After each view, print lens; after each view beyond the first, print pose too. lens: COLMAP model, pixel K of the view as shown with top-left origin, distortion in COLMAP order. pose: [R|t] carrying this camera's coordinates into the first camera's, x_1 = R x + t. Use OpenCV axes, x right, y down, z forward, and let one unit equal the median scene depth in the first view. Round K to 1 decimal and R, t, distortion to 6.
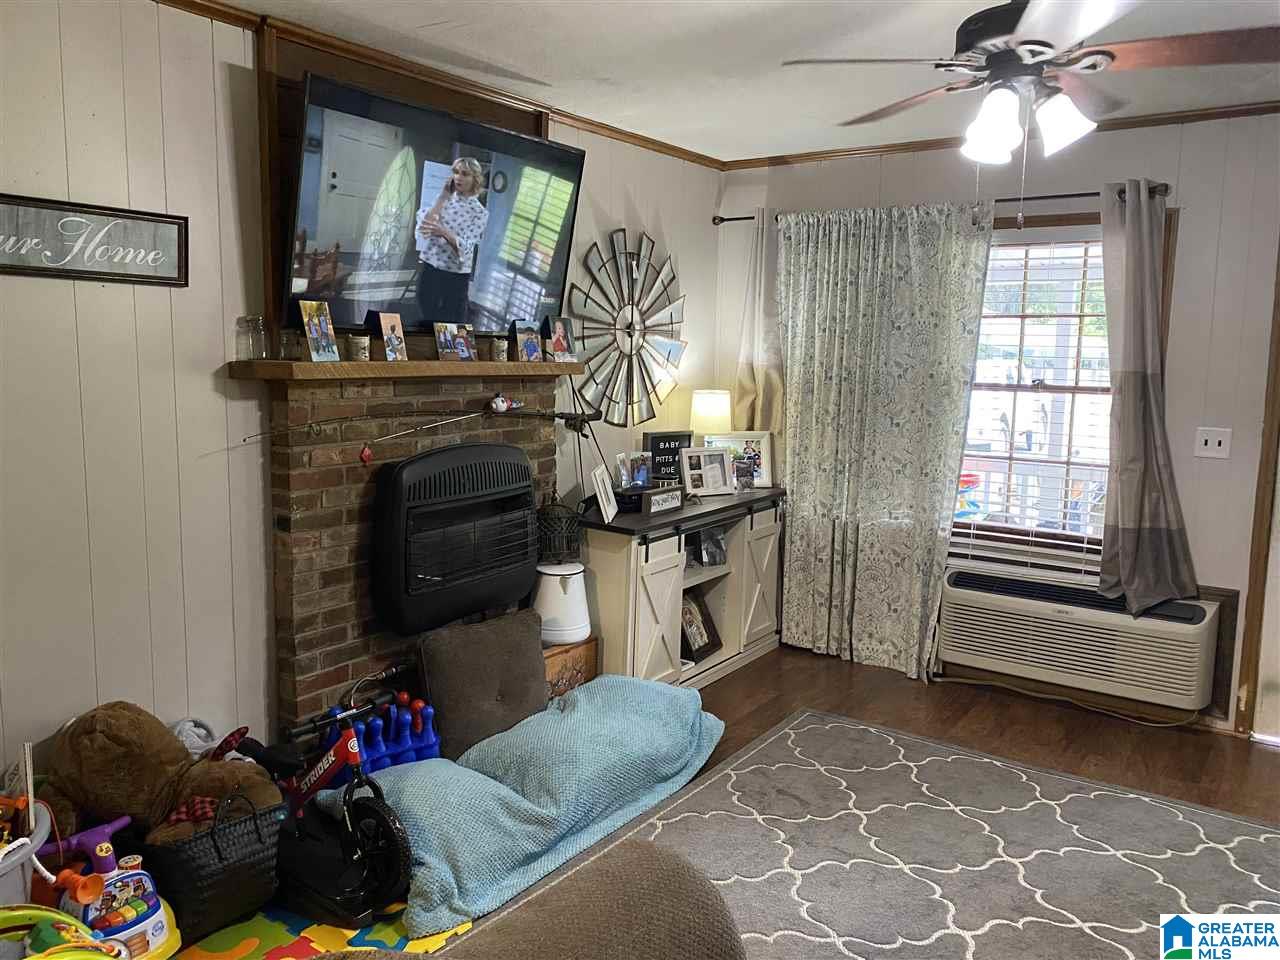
lens RADIAL K [[997.5, 0, 634.2], [0, 997.5, 477.3], [0, 0, 1]] dist [0.031723, -0.009310]
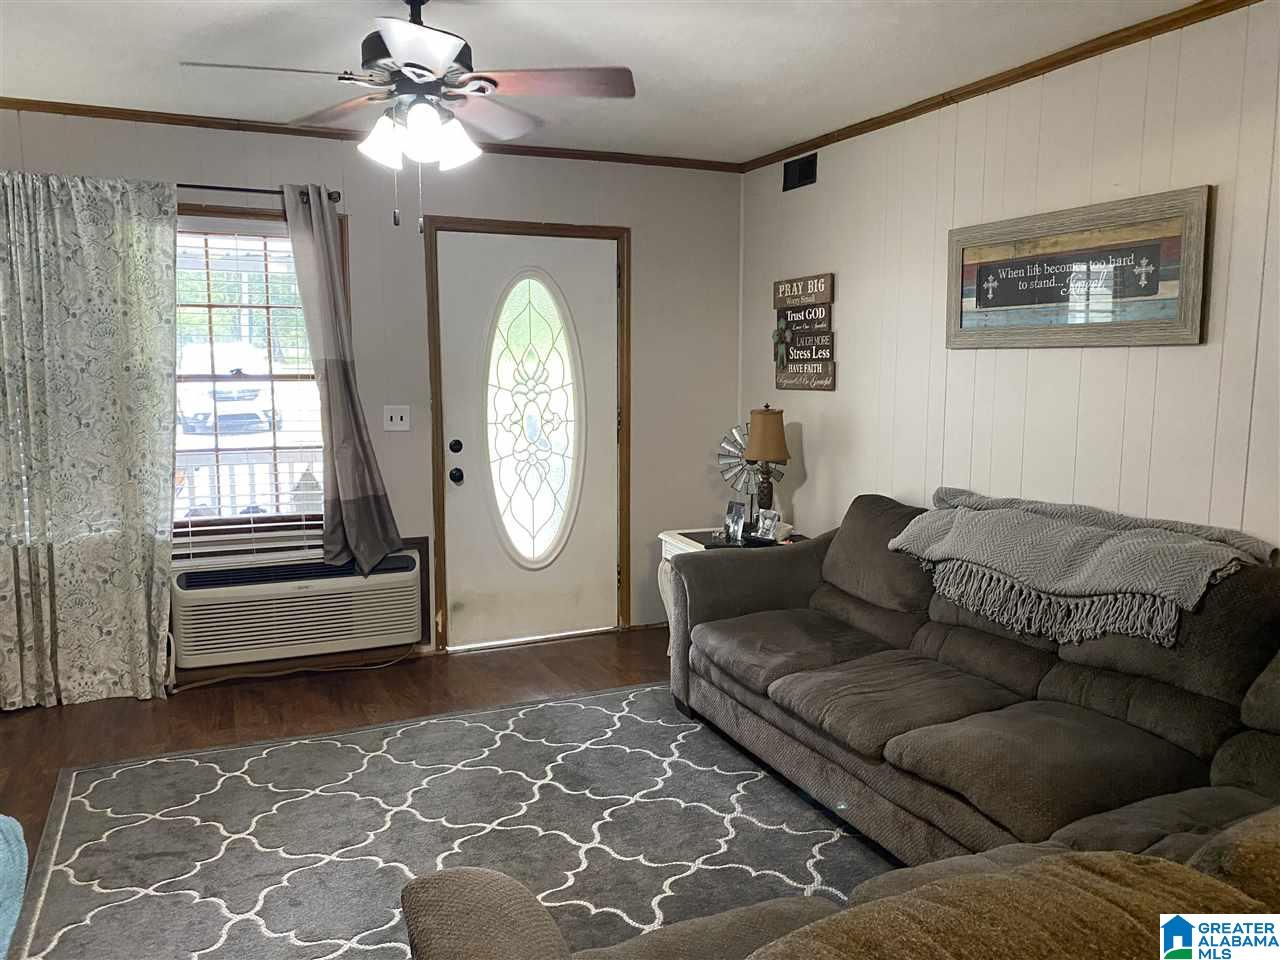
lens RADIAL K [[997.5, 0, 633.1], [0, 997.5, 479.9], [0, 0, 1]] dist [0.031723, -0.009310]
pose [[0.515653, -0.128396, 0.847122, -0.259847], [0.113611, 0.990224, 0.080929, -0.023121], [-0.849231, 0.054512, 0.525199, 0.133629]]
